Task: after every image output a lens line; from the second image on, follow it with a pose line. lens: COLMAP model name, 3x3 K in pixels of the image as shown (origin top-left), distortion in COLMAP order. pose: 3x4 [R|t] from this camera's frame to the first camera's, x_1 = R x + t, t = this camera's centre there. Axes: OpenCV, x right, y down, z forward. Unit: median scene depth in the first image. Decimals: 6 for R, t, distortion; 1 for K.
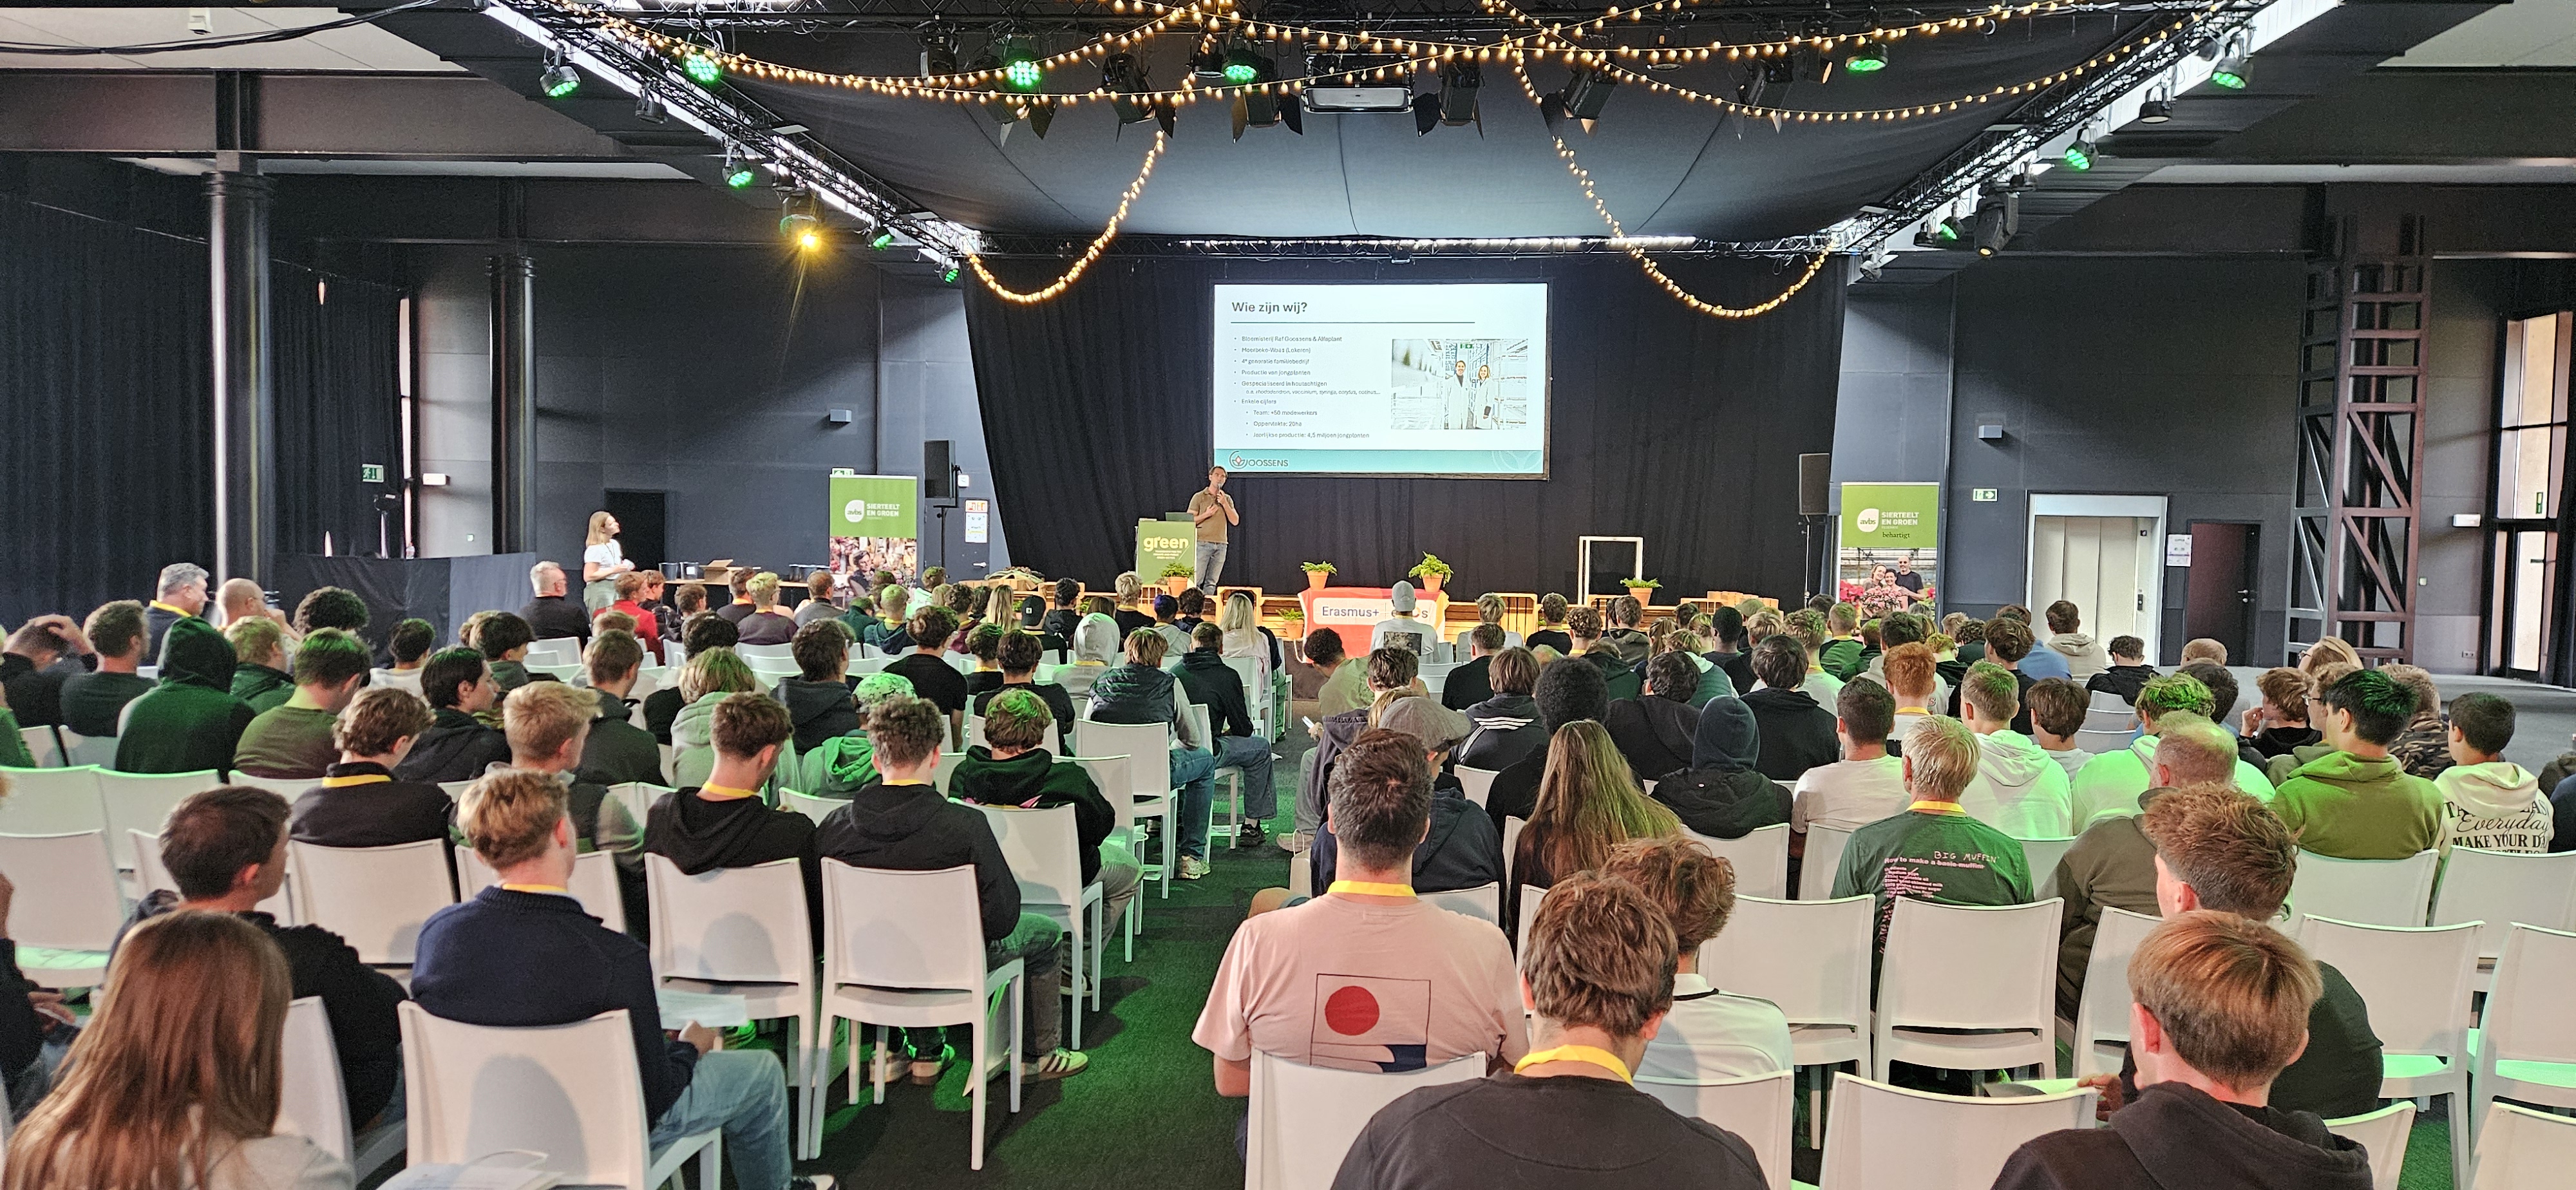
lens RADIAL K [[1696.5, 0, 1288.0], [0, 1696.5, 595.0], [0, 0, 1]] dist [0.091661, -0.090430]
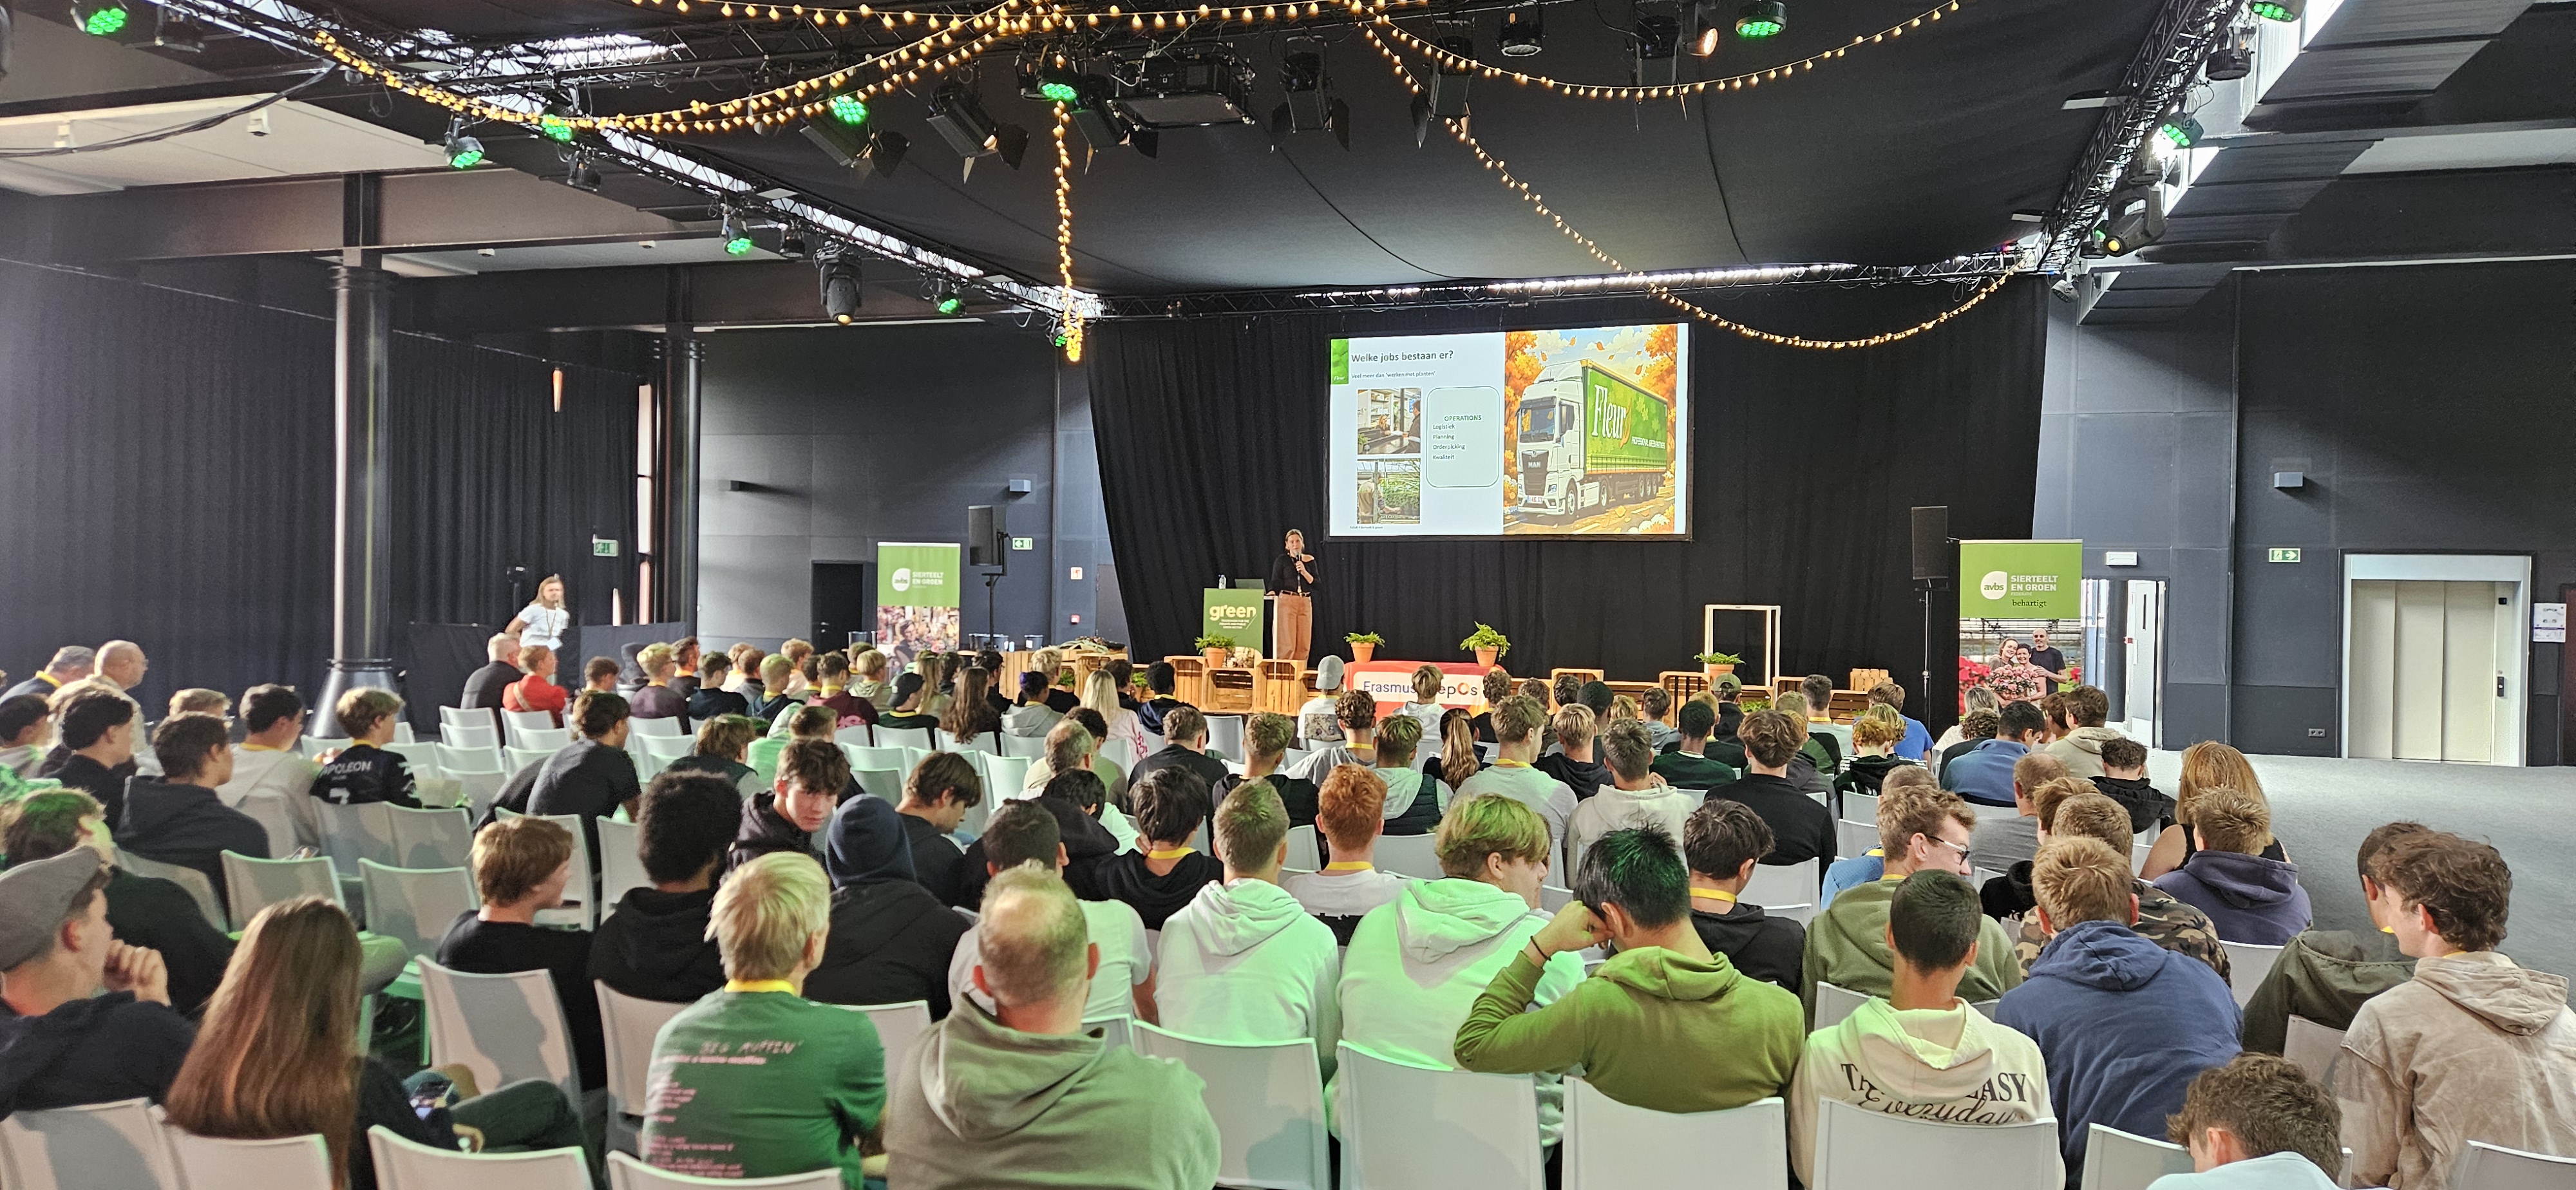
lens RADIAL K [[1696.5, 0, 1288.0], [0, 1696.5, 595.0], [0, 0, 1]] dist [0.091661, -0.090430]
pose [[0.970951, -0.002335, -0.239266, 0.161604], [-0.007402, 0.999181, -0.039788, -0.002496], [0.239162, 0.040404, 0.970139, 0.085445]]
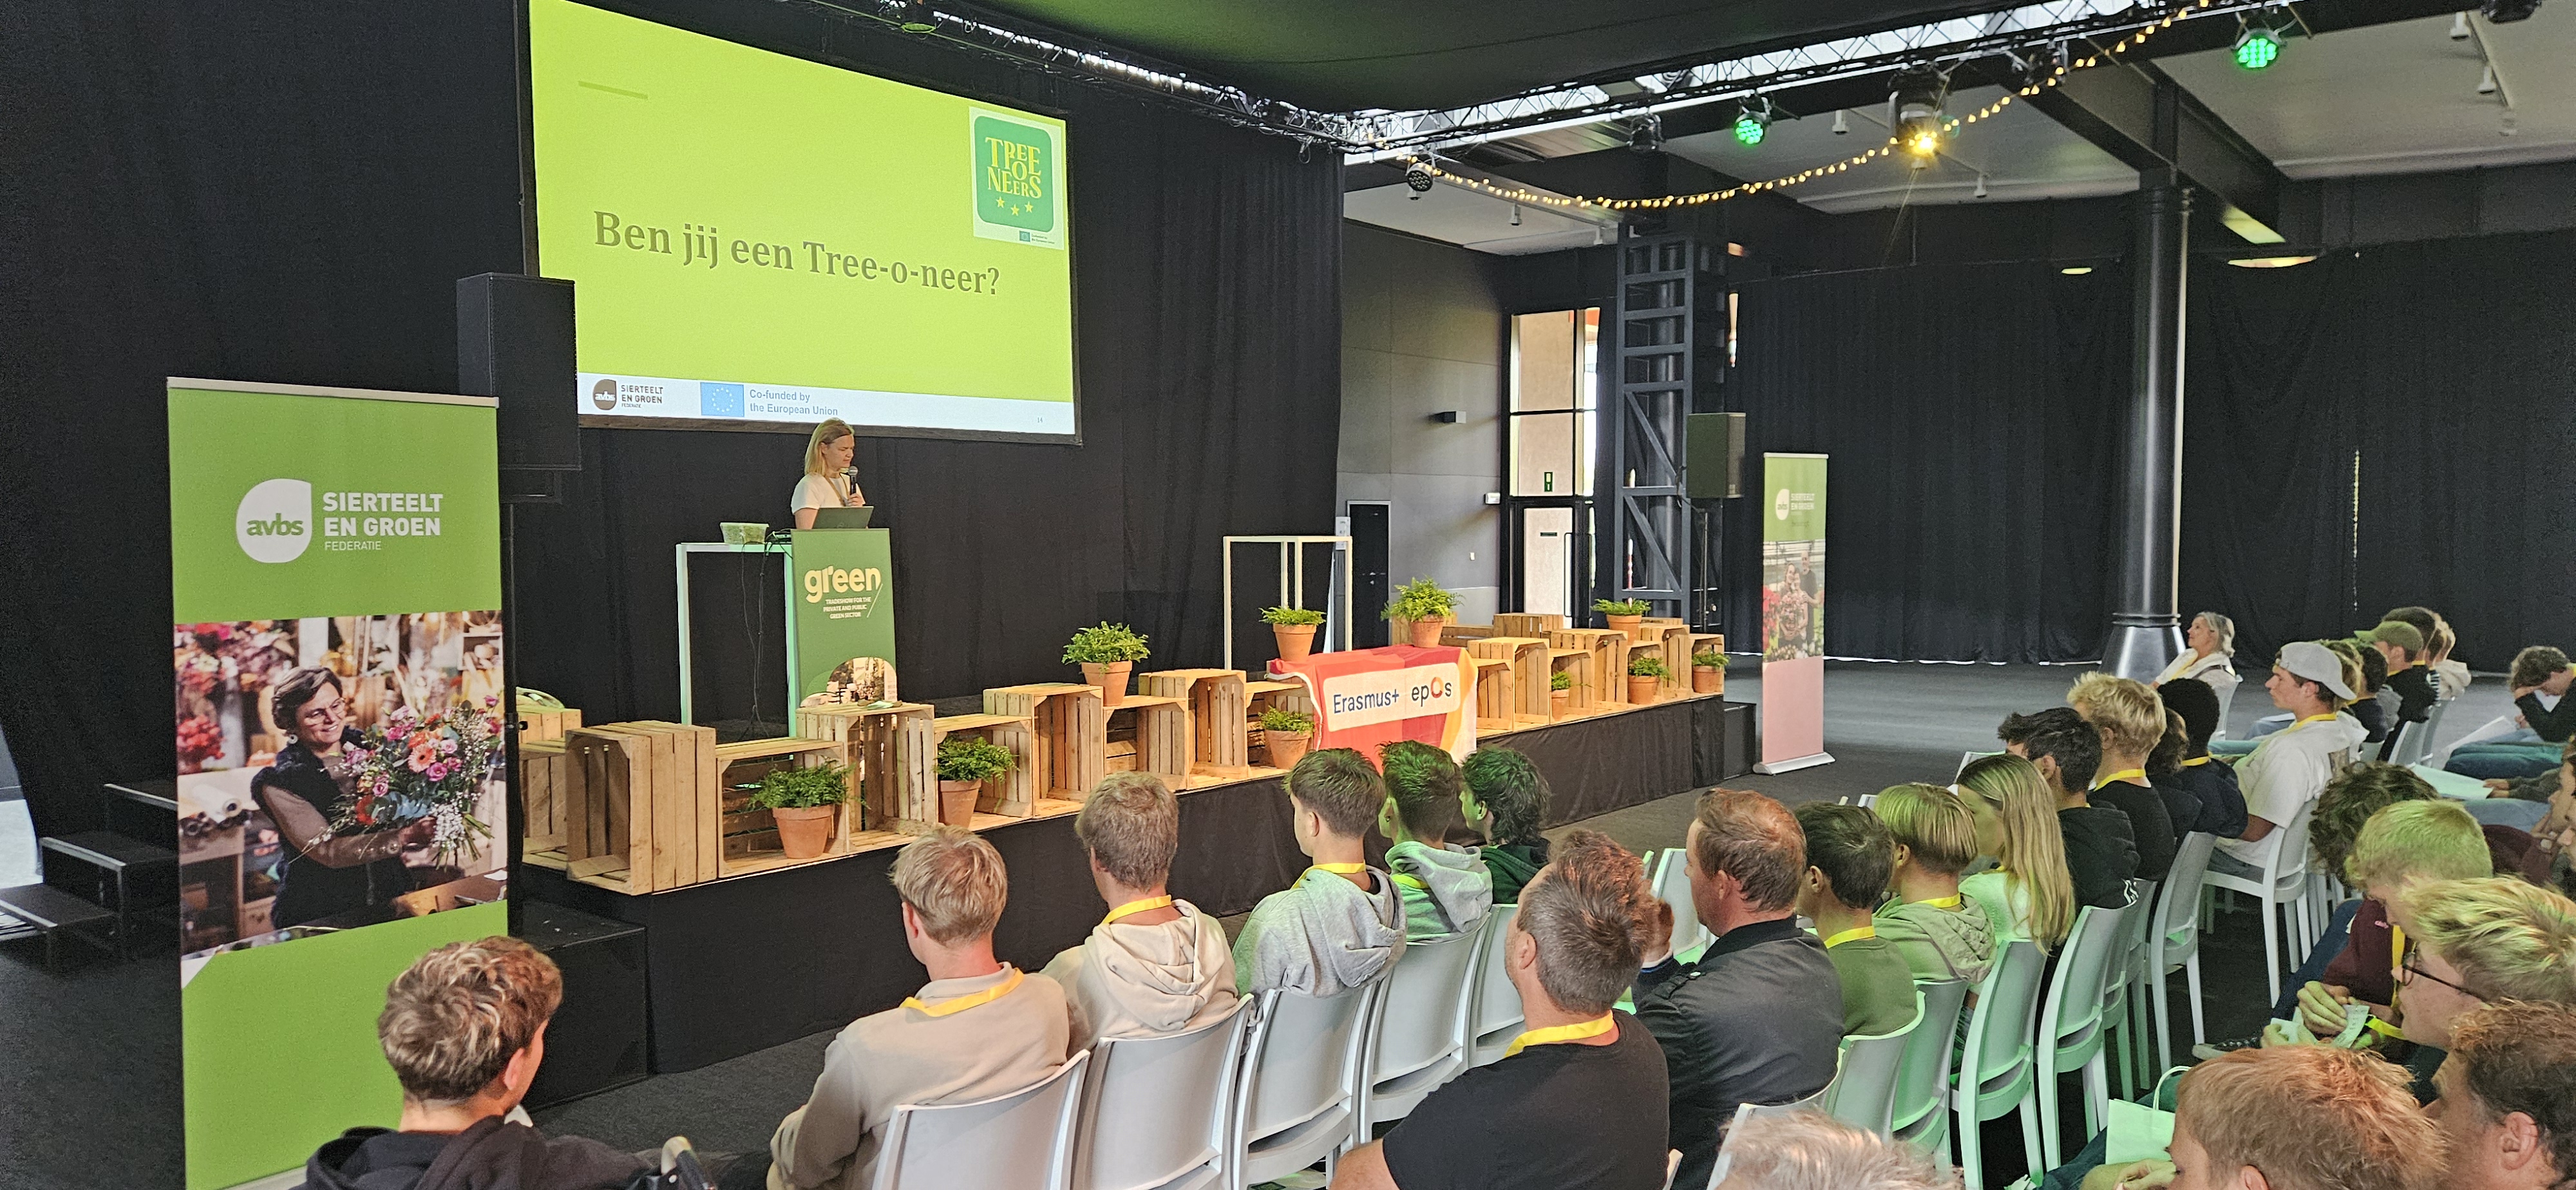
lens RADIAL K [[1696.5, 0, 1288.0], [0, 1696.5, 595.0], [0, 0, 1]] dist [0.091661, -0.090430]
pose [[0.574009, -0.057178, 0.816850, -0.314627], [0.046062, 0.998234, 0.037507, -0.033557], [-0.817552, 0.016096, 0.575629, 0.594205]]
